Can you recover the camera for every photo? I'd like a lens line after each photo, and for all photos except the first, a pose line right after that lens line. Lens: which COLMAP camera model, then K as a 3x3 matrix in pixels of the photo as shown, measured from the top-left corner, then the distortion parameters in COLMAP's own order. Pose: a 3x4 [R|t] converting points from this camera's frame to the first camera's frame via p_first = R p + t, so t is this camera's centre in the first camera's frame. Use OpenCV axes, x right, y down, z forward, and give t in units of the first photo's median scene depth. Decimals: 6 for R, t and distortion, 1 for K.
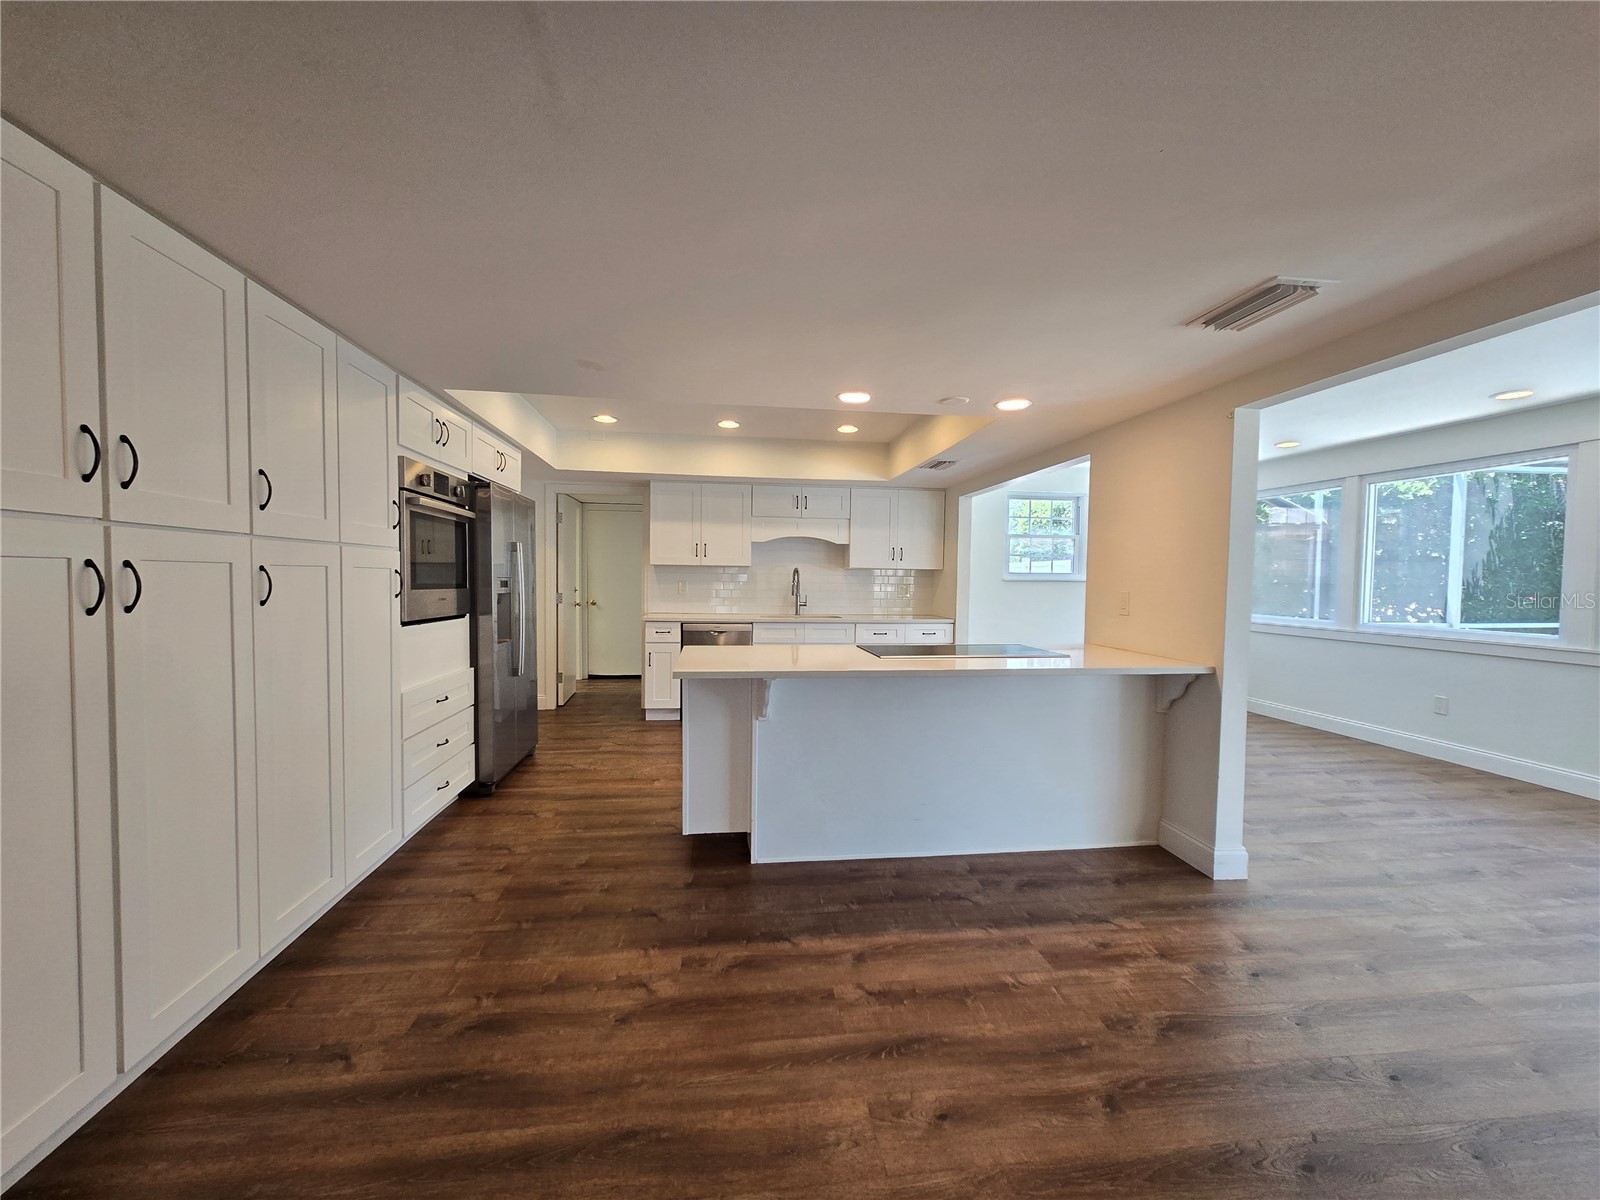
lens RADIAL K [[656.4, 0, 798.6], [0, 656.4, 603.0], [0, 0, 1]] dist [0.000793, 0.000981]
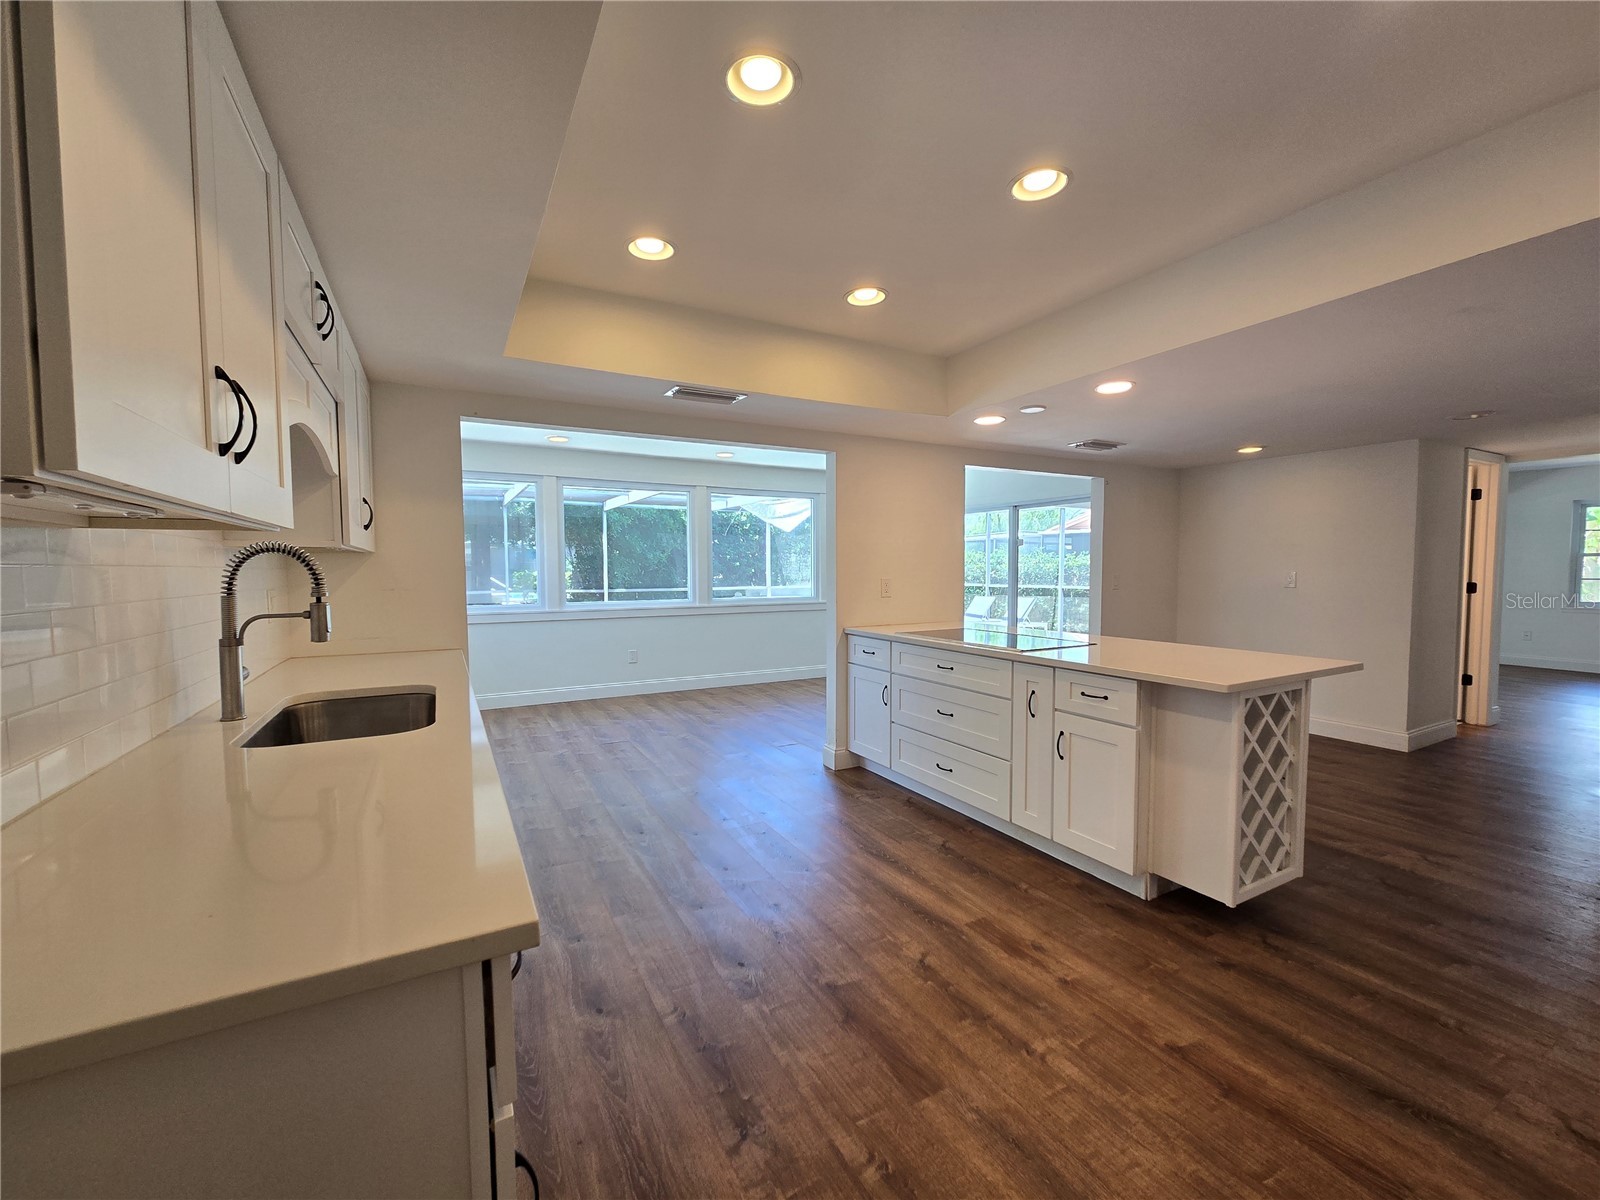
lens RADIAL K [[656.4, 0, 803.0], [0, 656.4, 595.9], [0, 0, 1]] dist [0.000793, 0.000981]
pose [[-0.371495, -0.050959, 0.927036, -0.621800], [0.037051, 0.996883, 0.069646, -0.080010], [-0.927696, 0.060220, -0.368449, 1.666560]]
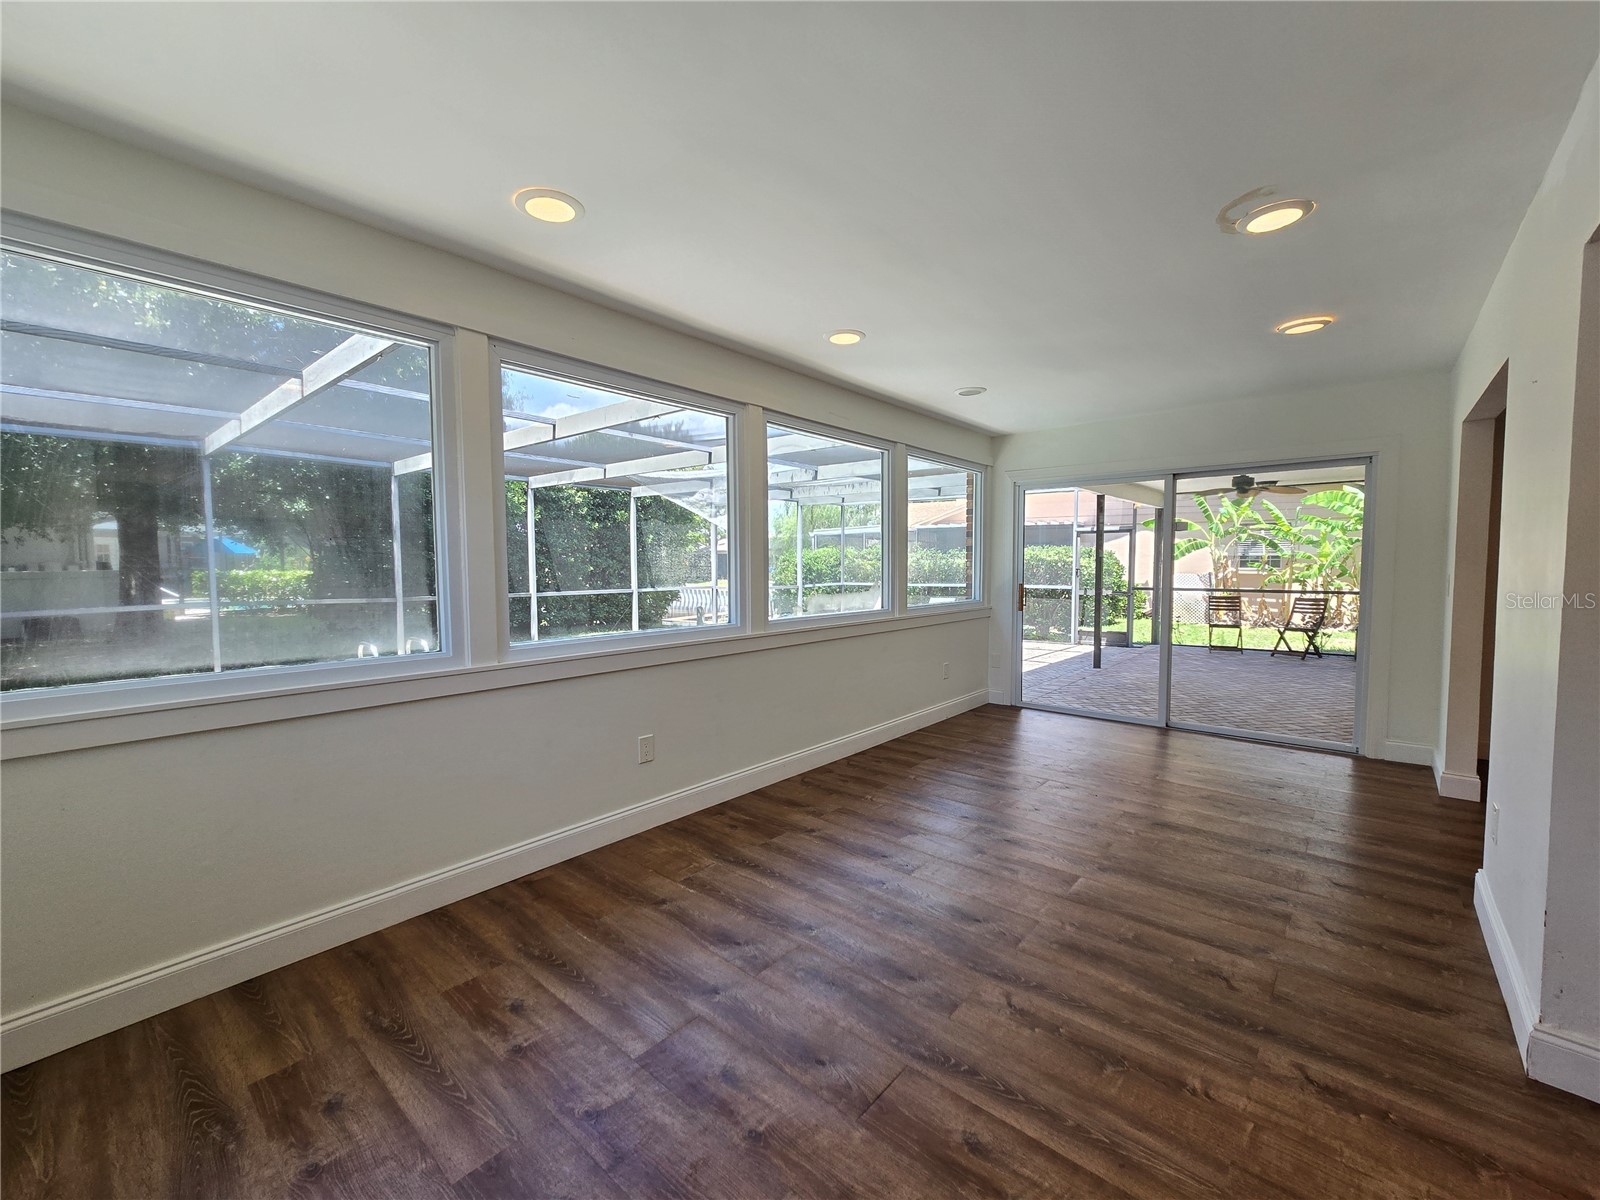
lens RADIAL K [[656.4, 0, 800.9], [0, 656.4, 596.9], [0, 0, 1]] dist [0.000793, 0.000981]
pose [[-0.673601, -0.046577, 0.737626, 0.559212], [0.024400, 0.996067, 0.085179, -0.067472], [-0.738693, 0.075375, -0.669815, 1.871678]]
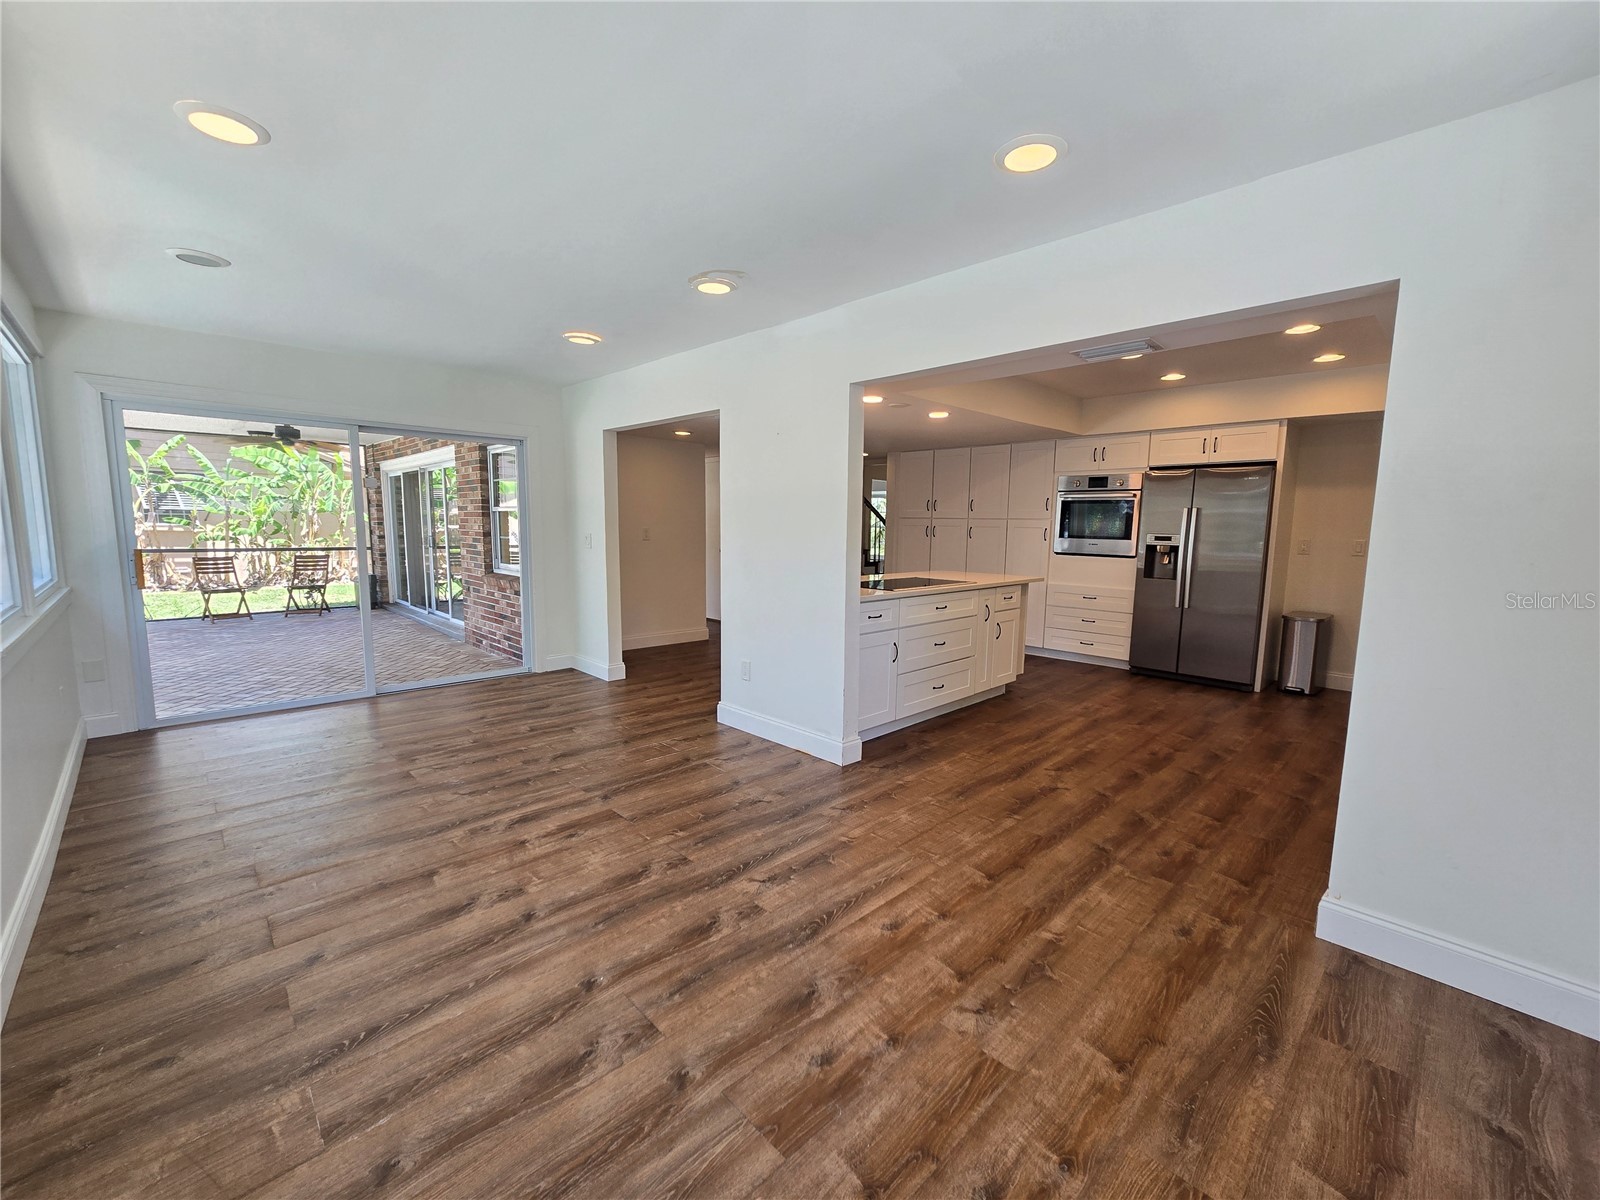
lens RADIAL K [[656.4, 0, 803.4], [0, 656.4, 604.3], [0, 0, 1]] dist [0.000793, 0.000981]
pose [[-0.794957, 0.052316, -0.604406, 1.212827], [-0.044990, 0.988448, 0.144730, -0.067035], [0.604995, 0.142246, -0.783420, 1.927297]]
